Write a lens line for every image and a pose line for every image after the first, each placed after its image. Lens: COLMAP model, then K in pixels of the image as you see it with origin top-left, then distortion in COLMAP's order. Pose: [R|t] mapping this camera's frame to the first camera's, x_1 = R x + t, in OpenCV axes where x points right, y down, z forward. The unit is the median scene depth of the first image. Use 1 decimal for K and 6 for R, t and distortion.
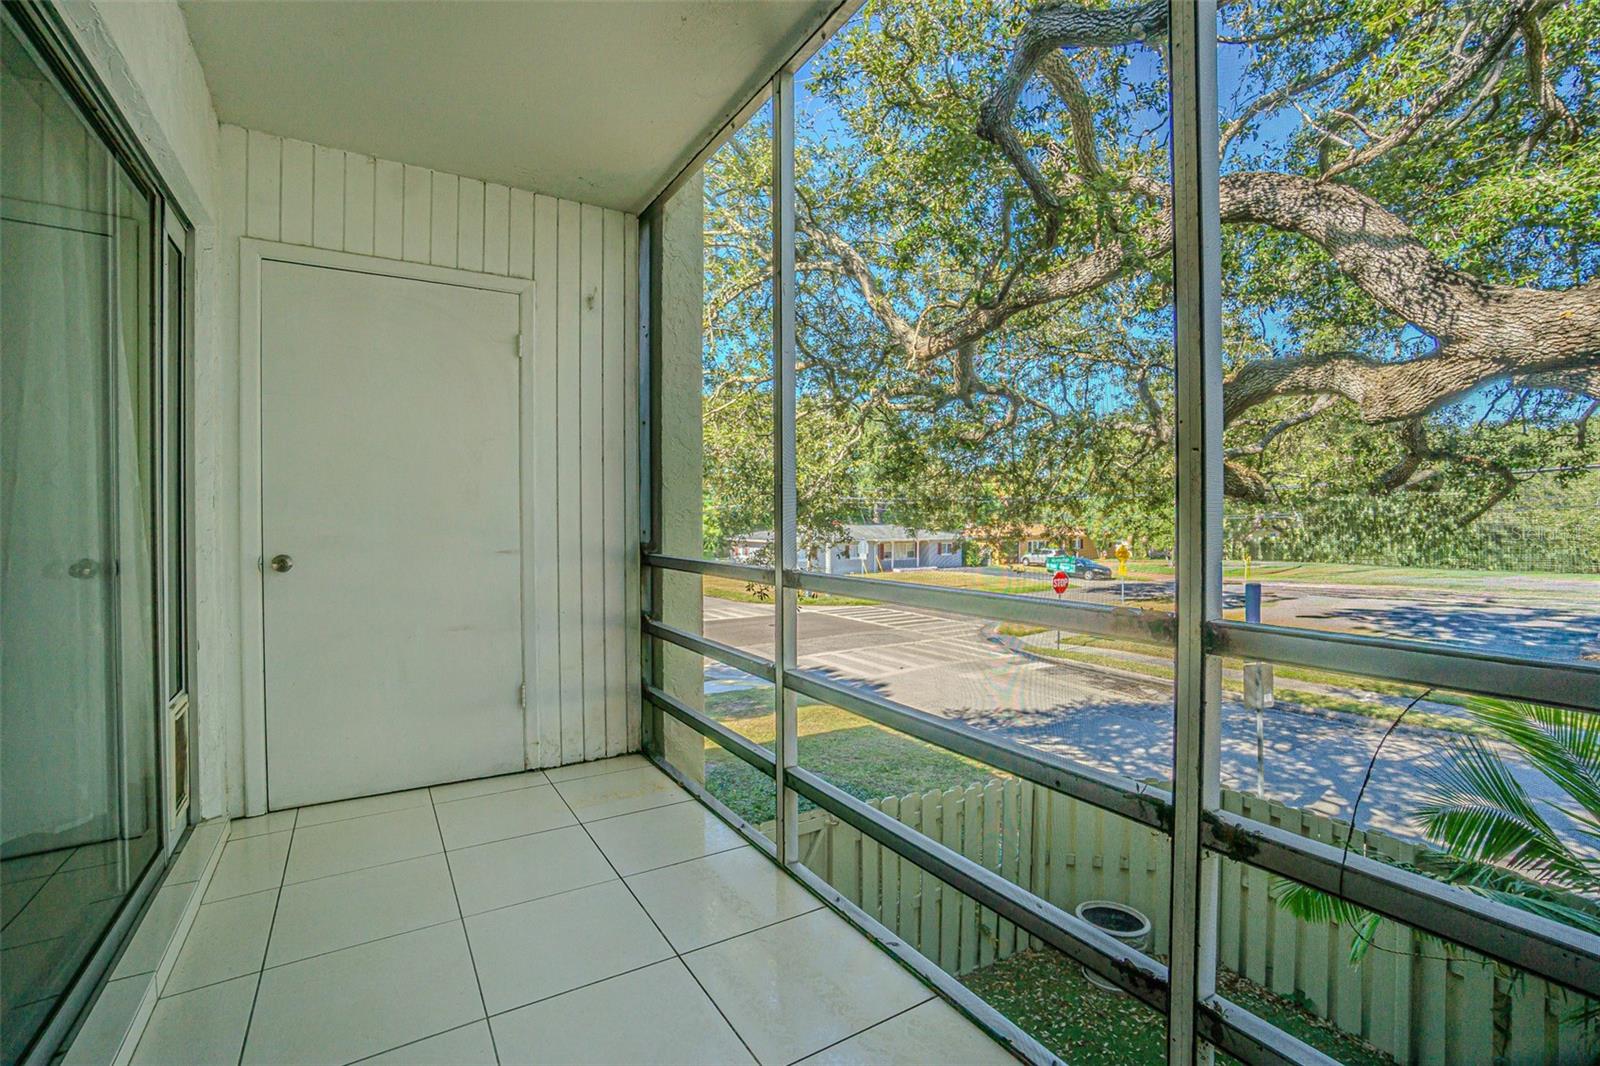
lens RADIAL K [[709.4, 0, 797.4], [0, 709.4, 535.5], [0, 0, 1]] dist [0.000540, 0.000217]
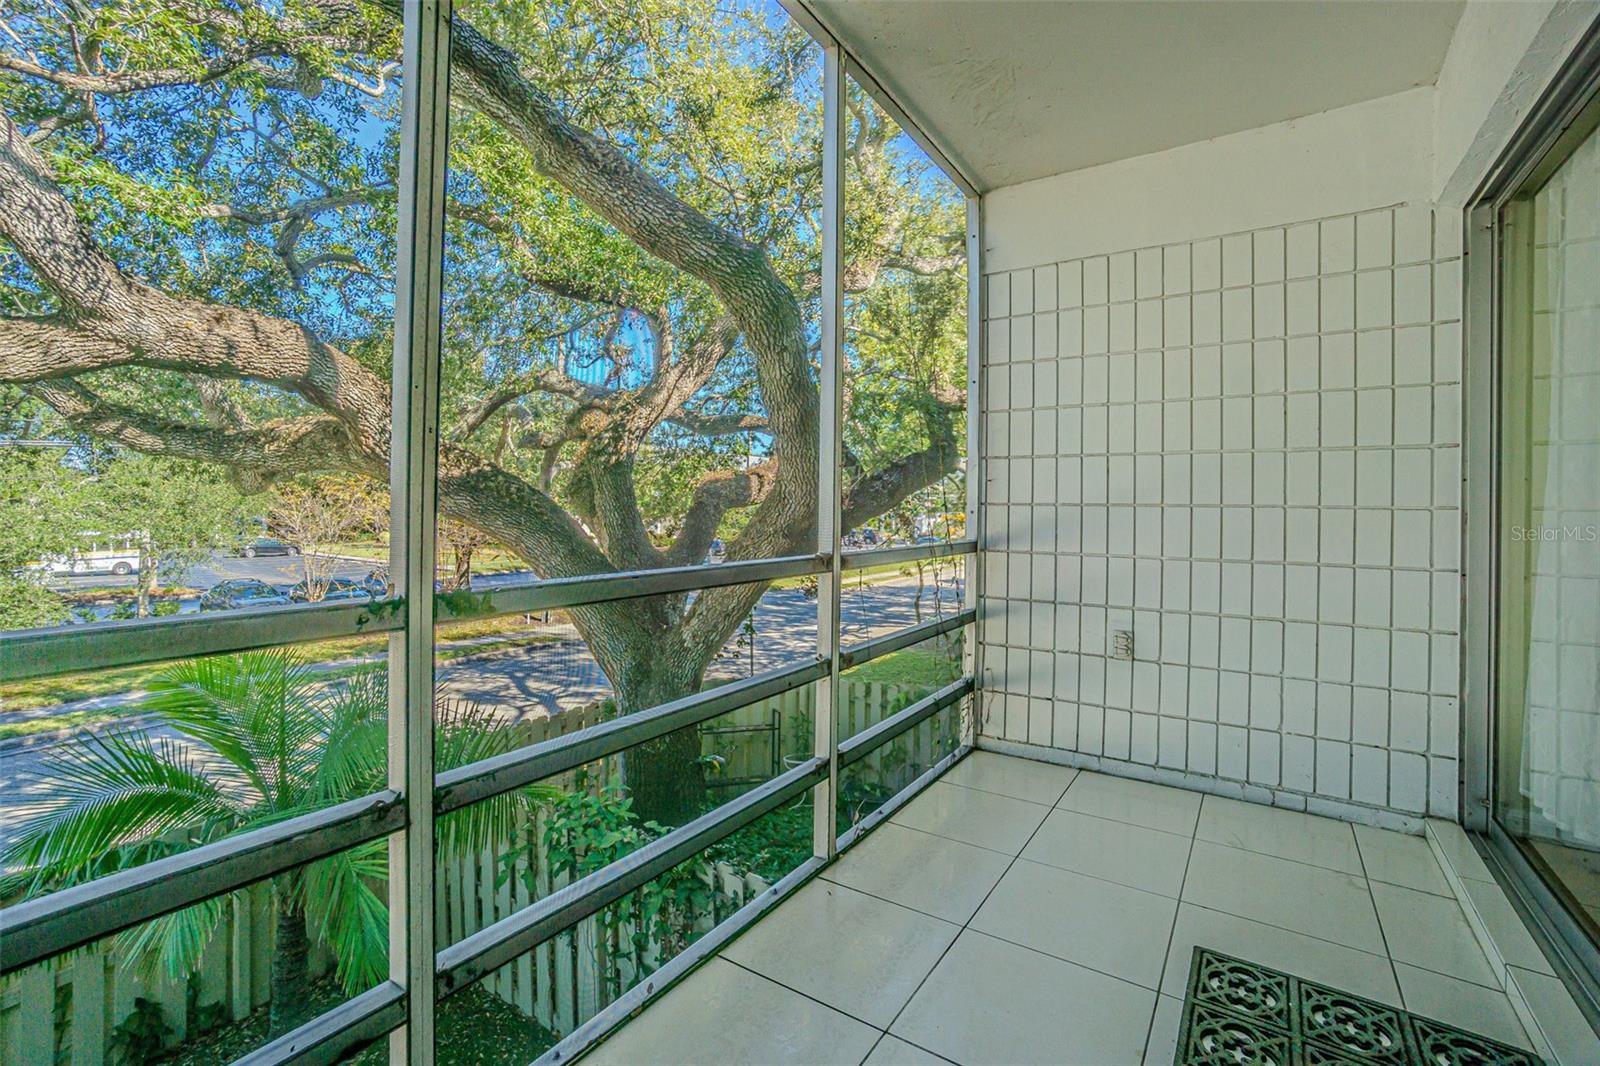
lens RADIAL K [[709.4, 0, 782.7], [0, 709.4, 511.7], [0, 0, 1]] dist [0.000540, 0.000217]
pose [[-0.402306, -0.000468, 0.915505, -0.329099], [0.010905, 0.999926, 0.005304, -0.004425], [-0.915440, 0.012117, -0.402272, 0.542106]]
